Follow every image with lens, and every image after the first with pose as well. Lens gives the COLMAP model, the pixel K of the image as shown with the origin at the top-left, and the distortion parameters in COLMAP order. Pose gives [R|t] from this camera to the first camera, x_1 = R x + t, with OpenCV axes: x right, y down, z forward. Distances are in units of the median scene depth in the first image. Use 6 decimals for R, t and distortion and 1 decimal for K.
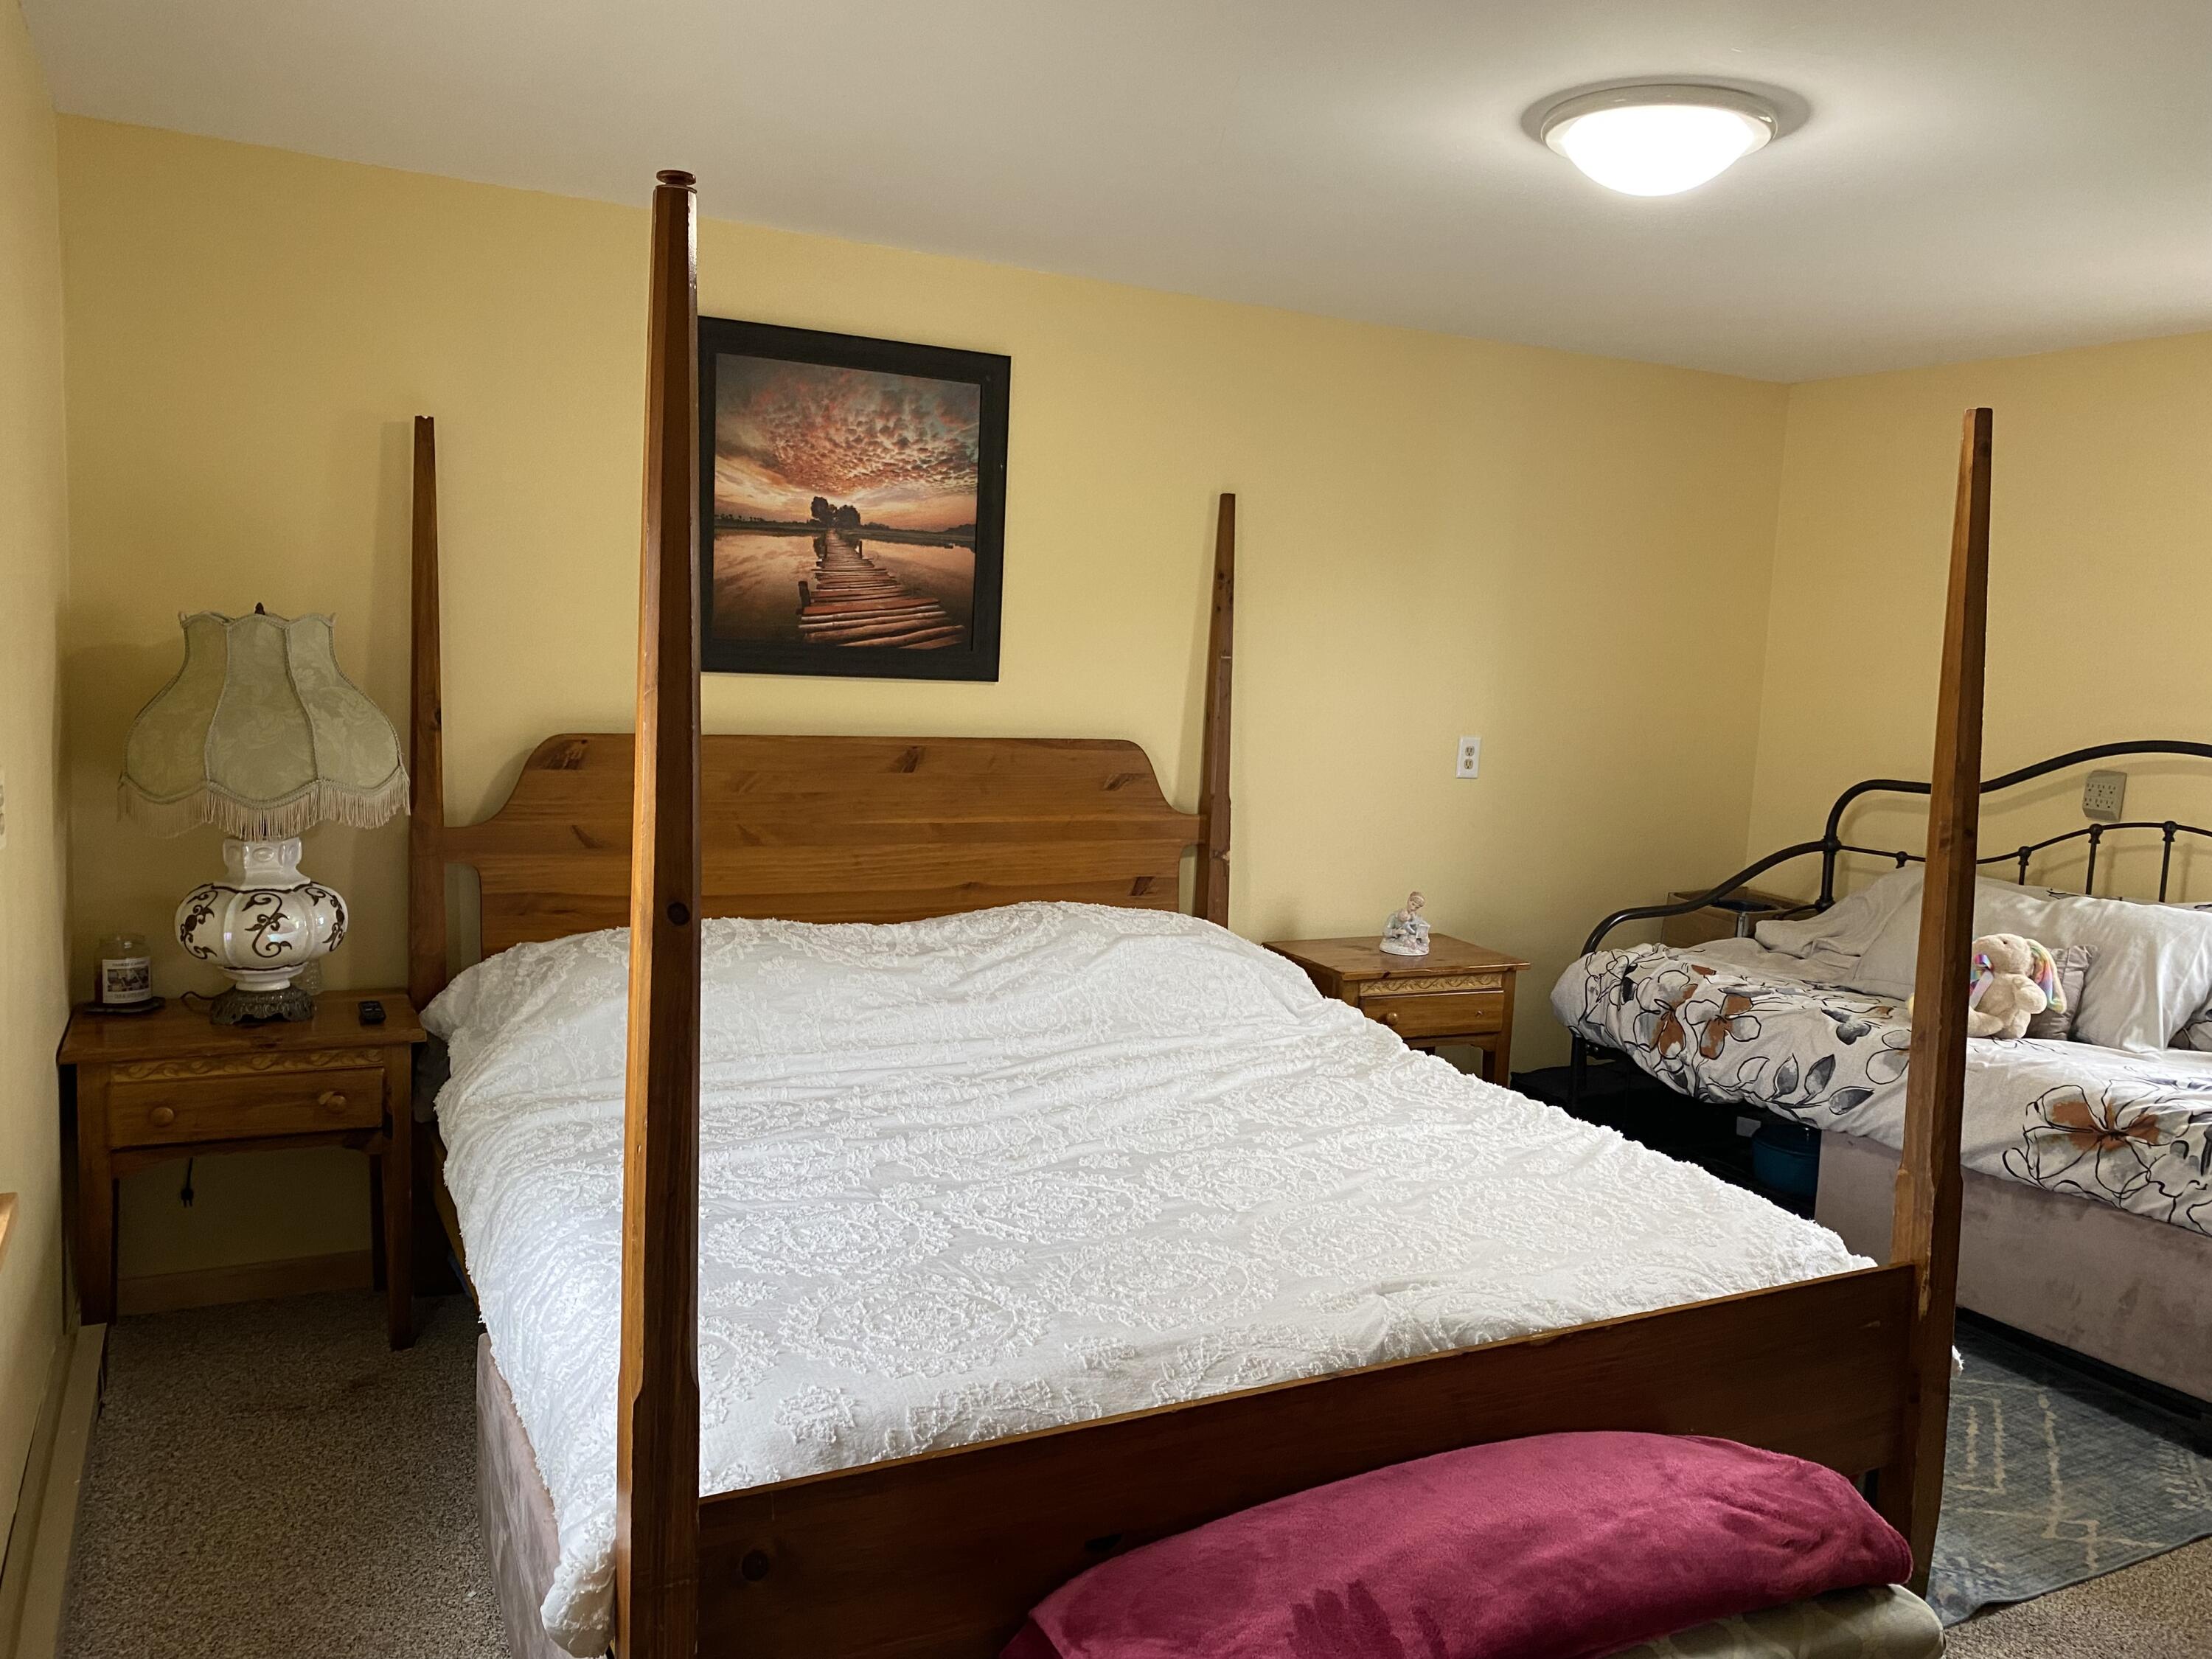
lens RADIAL K [[1735.4, 0, 1235.1], [0, 1735.4, 851.4], [0, 0, 1]] dist [0.064137, -0.093421]
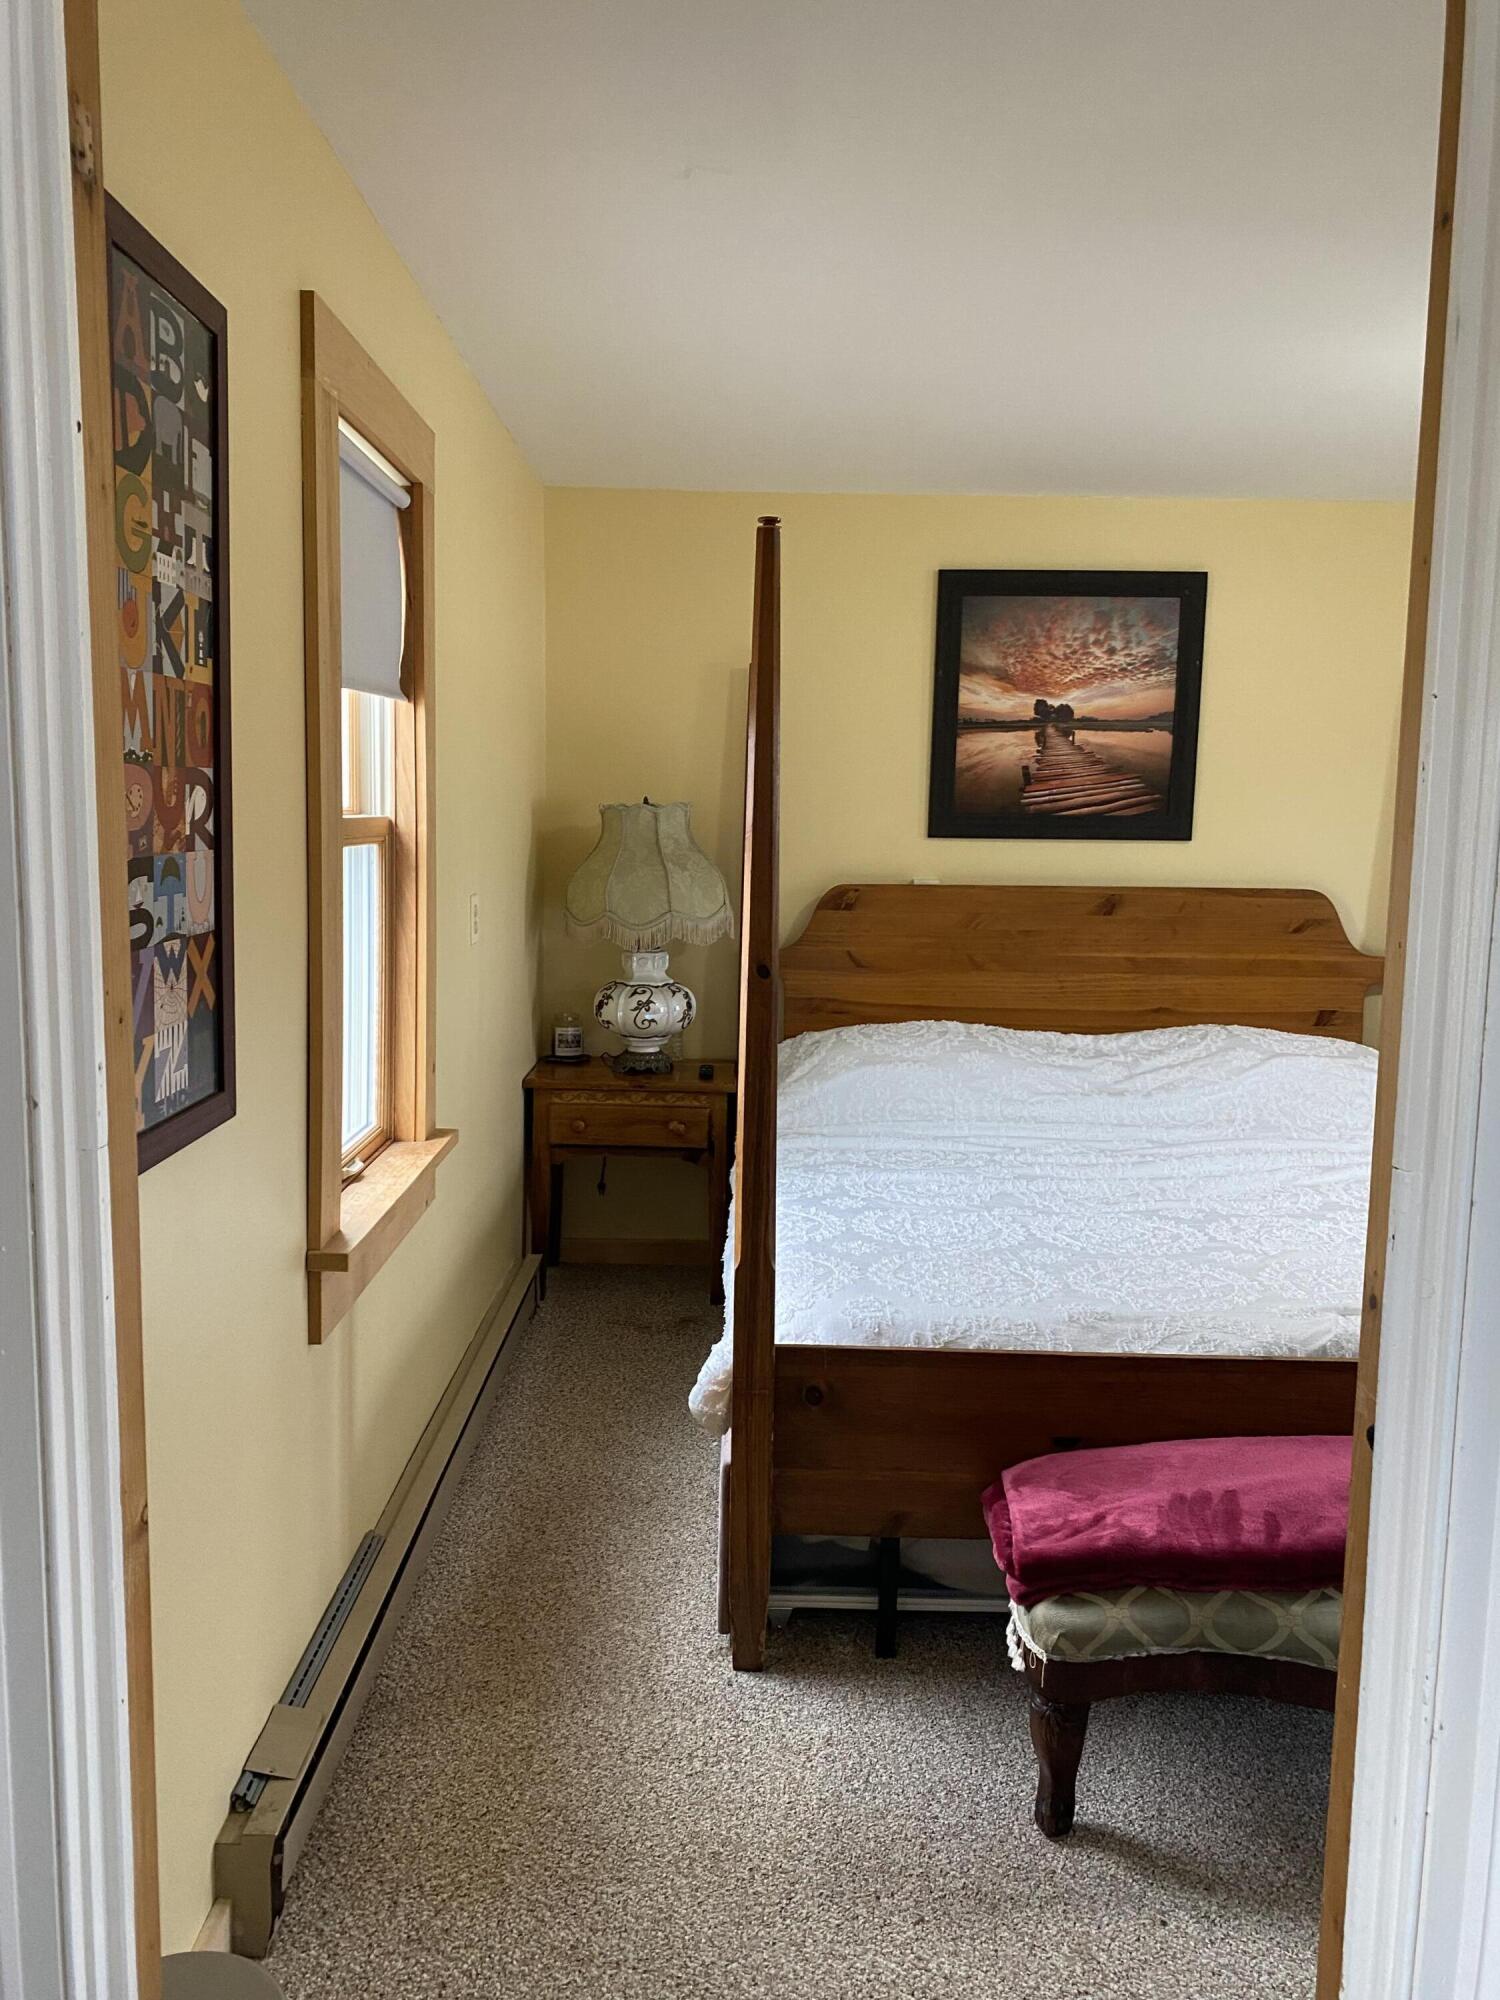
lens RADIAL K [[1569.1, 0, 747.3], [0, 1569.1, 997.6], [0, 0, 1]] dist [0.064137, -0.093421]
pose [[0.868715, 0.025945, -0.494633, 0.167873], [-0.032848, 0.999446, -0.005267, 0.031287], [0.494223, 0.020823, 0.869086, -0.116265]]
